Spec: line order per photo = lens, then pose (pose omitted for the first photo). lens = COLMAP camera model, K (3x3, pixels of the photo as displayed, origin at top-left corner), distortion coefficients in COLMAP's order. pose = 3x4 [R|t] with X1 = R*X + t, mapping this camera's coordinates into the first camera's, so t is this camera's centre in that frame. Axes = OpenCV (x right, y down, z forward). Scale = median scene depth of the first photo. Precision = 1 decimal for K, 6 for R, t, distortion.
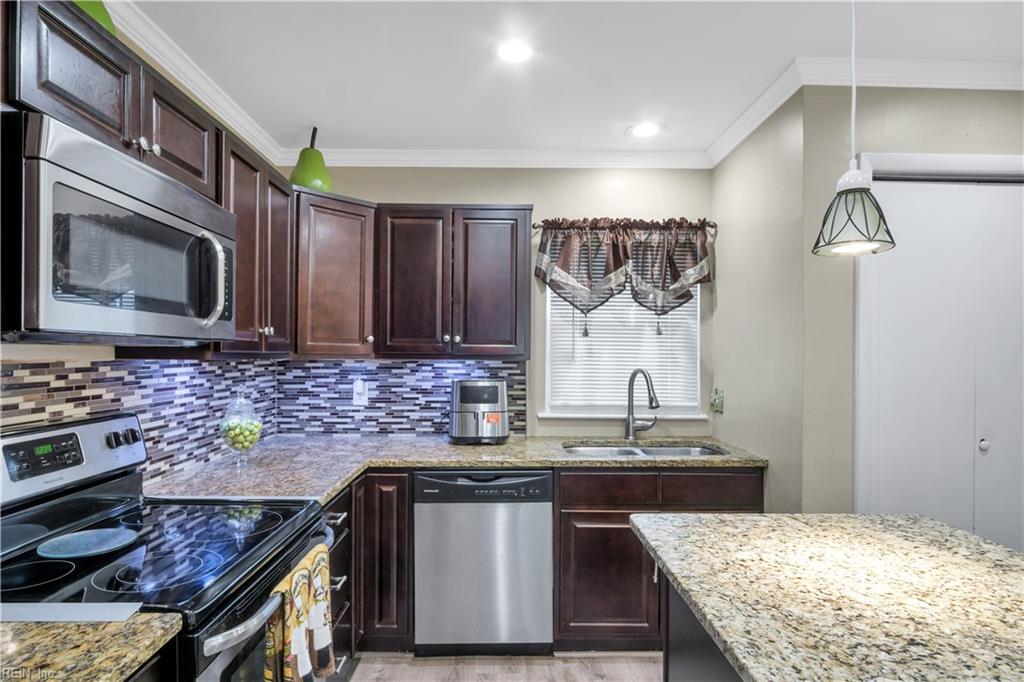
lens RADIAL K [[571.0, 0, 506.4], [0, 571.0, 359.3], [0, 0, 1]] dist [-0.004388, 0.000591]
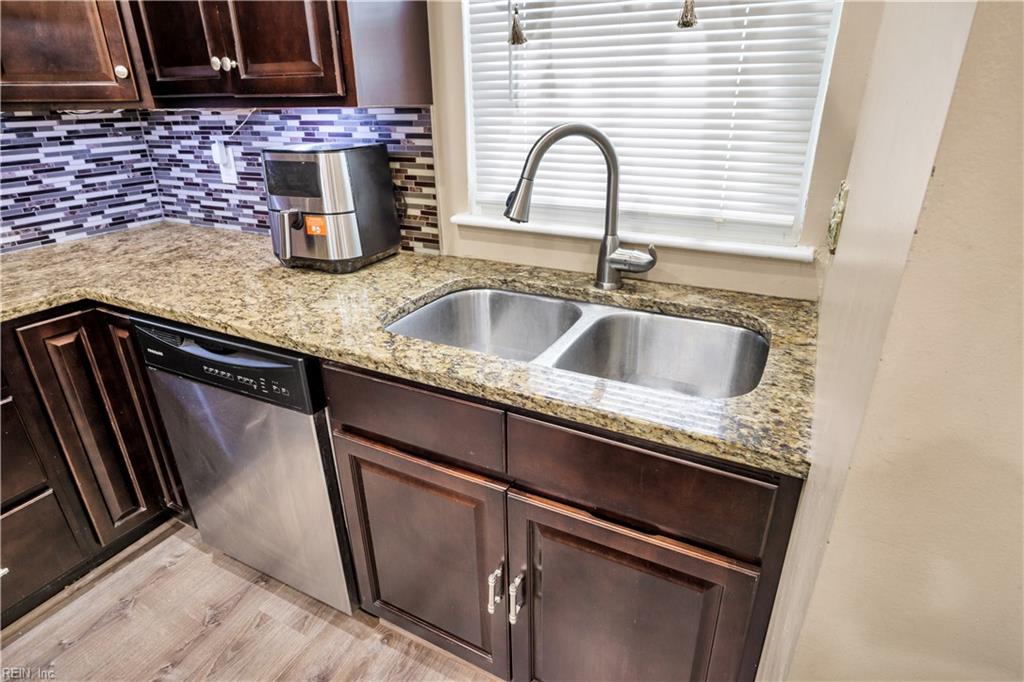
lens RADIAL K [[571.0, 0, 504.7], [0, 571.0, 342.8], [0, 0, 1]] dist [-0.004388, 0.000591]
pose [[0.871774, 0.175080, -0.457555, 0.359102], [0.021052, 0.919711, 0.392031, -0.002093], [0.489455, -0.351395, 0.798095, 0.561289]]
